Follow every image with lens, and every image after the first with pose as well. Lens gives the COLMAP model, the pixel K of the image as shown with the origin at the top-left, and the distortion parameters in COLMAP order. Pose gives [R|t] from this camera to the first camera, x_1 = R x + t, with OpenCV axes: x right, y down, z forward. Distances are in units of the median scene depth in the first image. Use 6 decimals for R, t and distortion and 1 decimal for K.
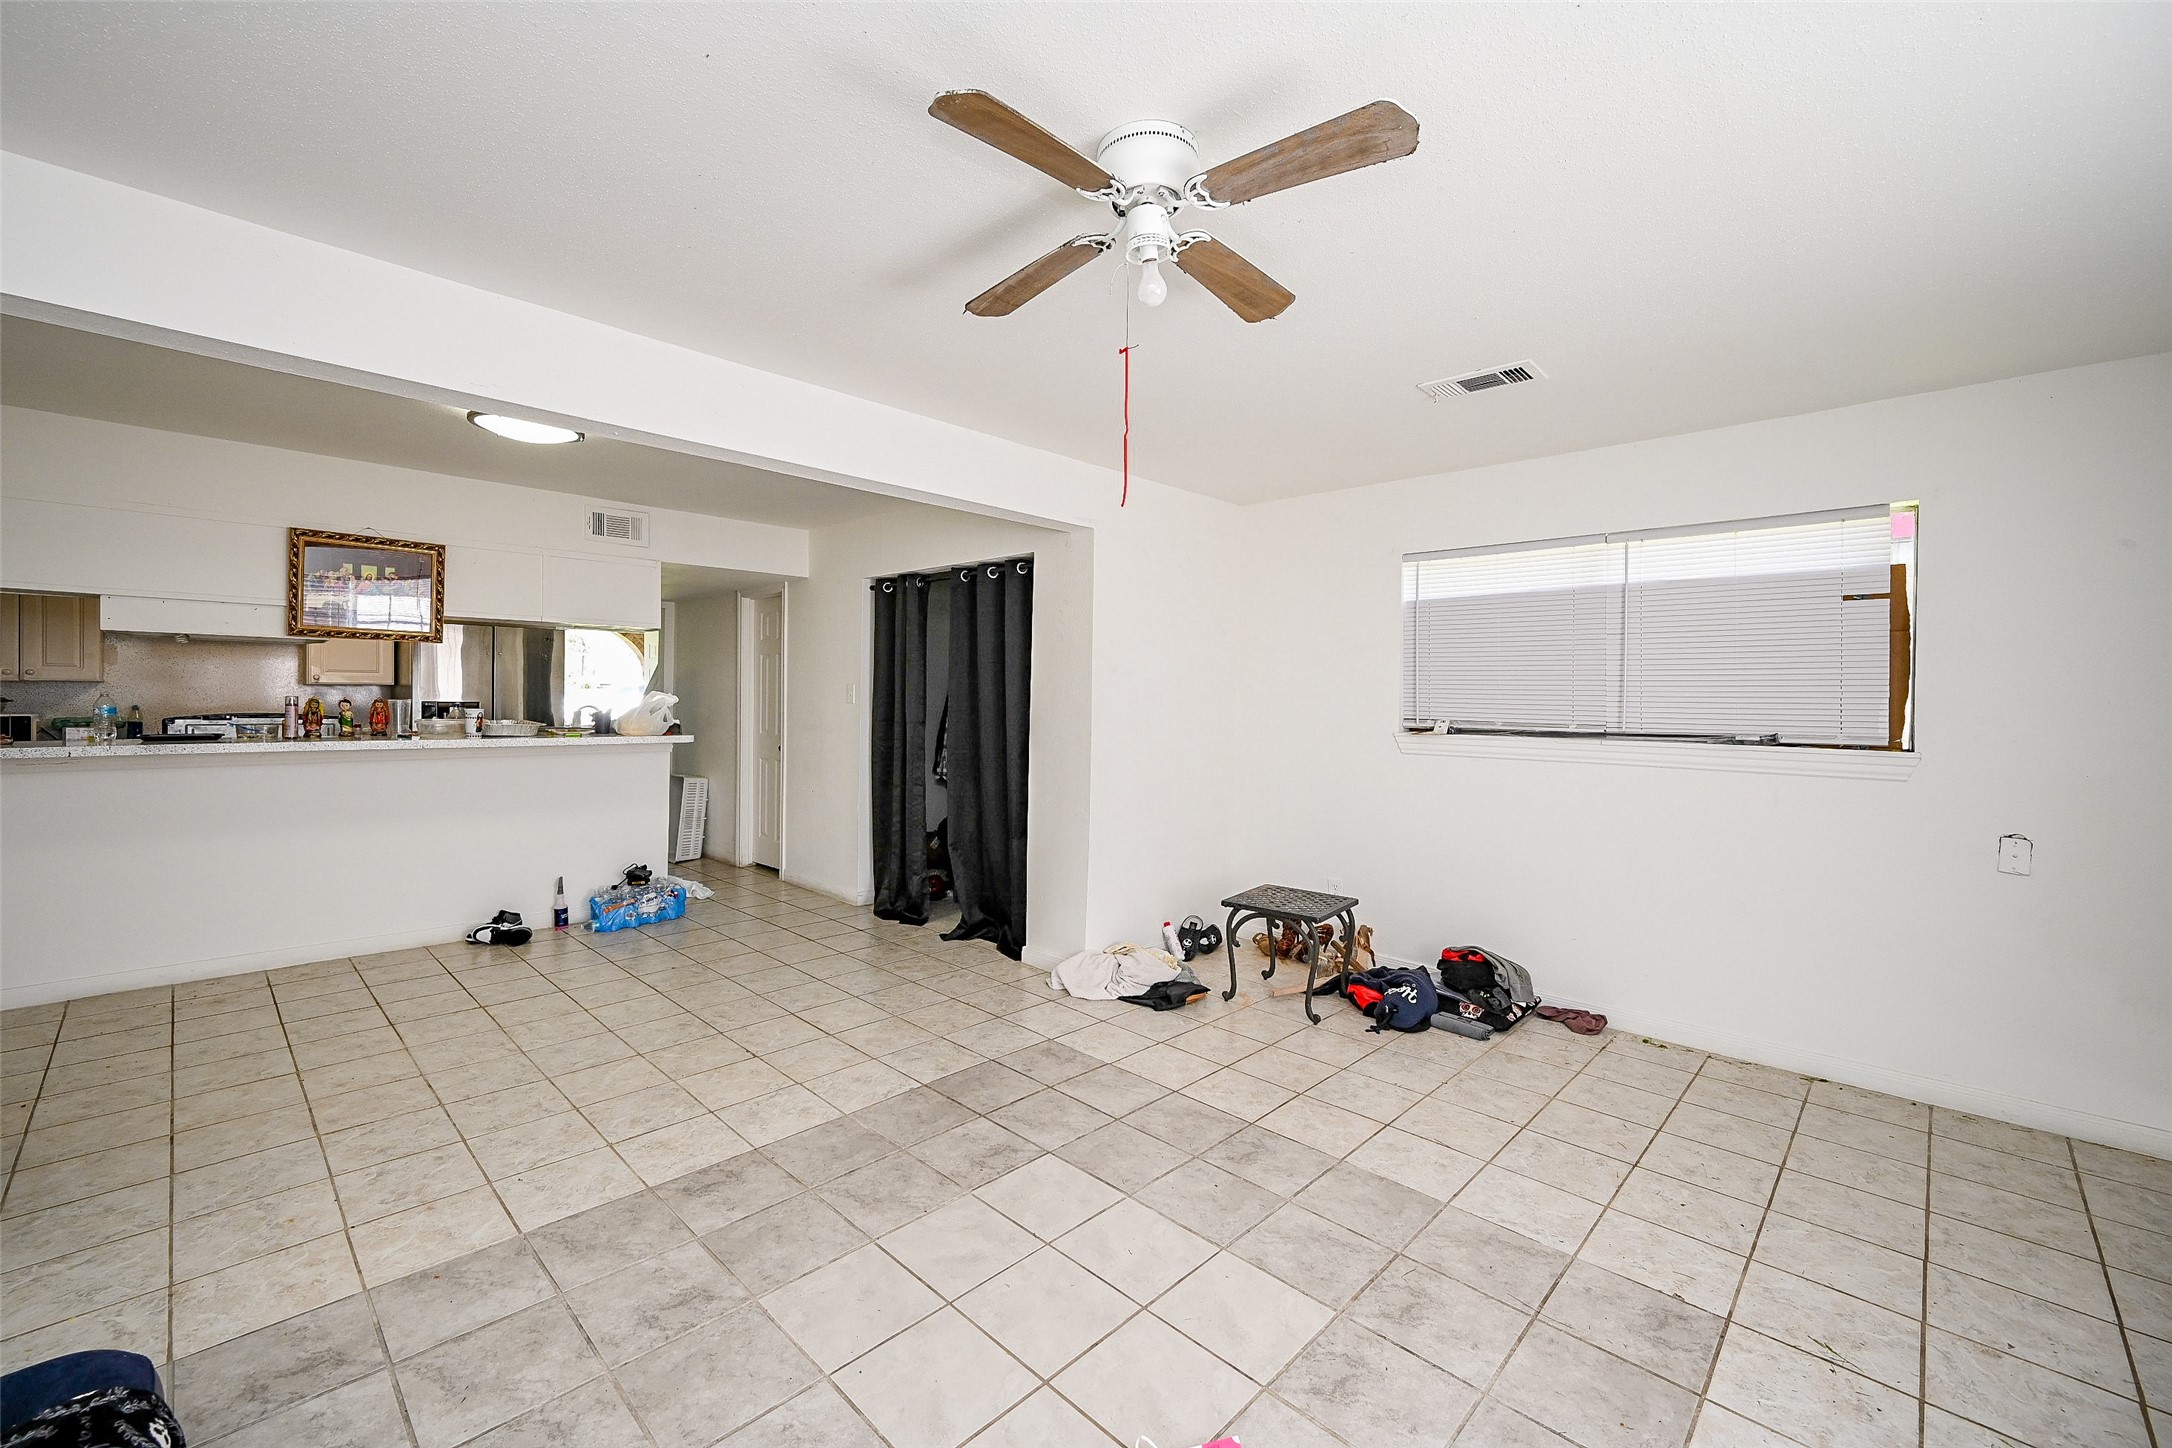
lens RADIAL K [[858.4, 0, 1022.4], [0, 858.4, 705.0], [0, 0, 1]] dist [-0.002859, 0.000809]
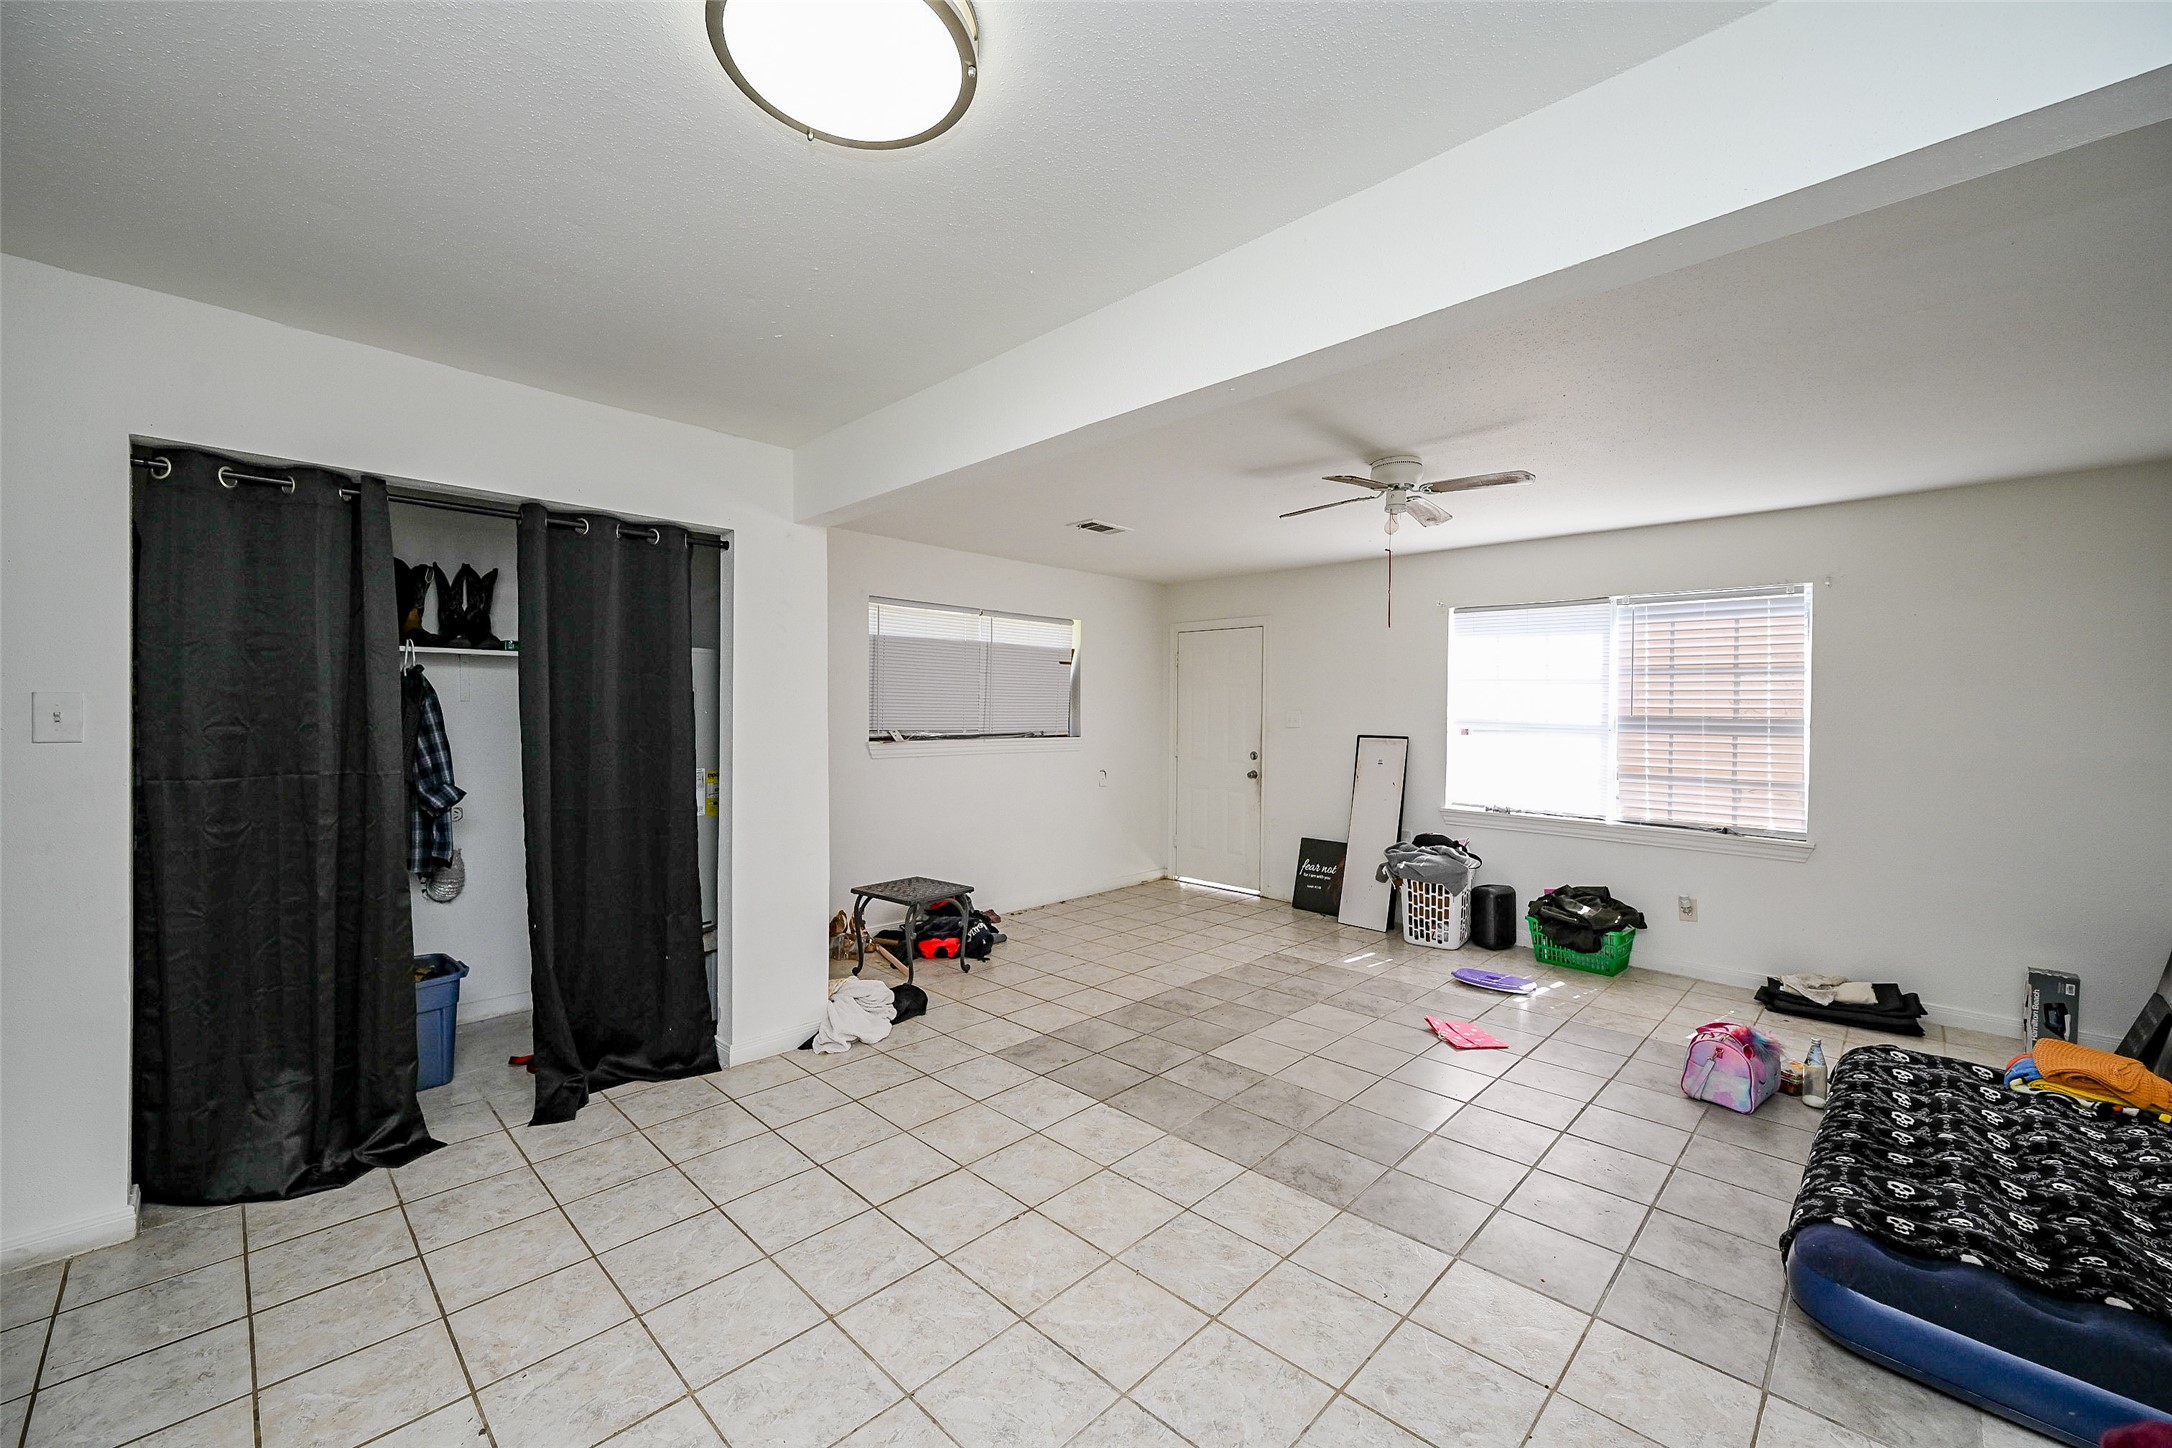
lens RADIAL K [[858.4, 0, 1083.5], [0, 858.4, 716.5], [0, 0, 1]] dist [-0.002859, 0.000809]
pose [[-0.022629, -0.016593, 0.999606, -1.259732], [0.003838, 0.999853, 0.016684, -0.036712], [-0.999737, 0.004214, -0.022562, 1.164122]]
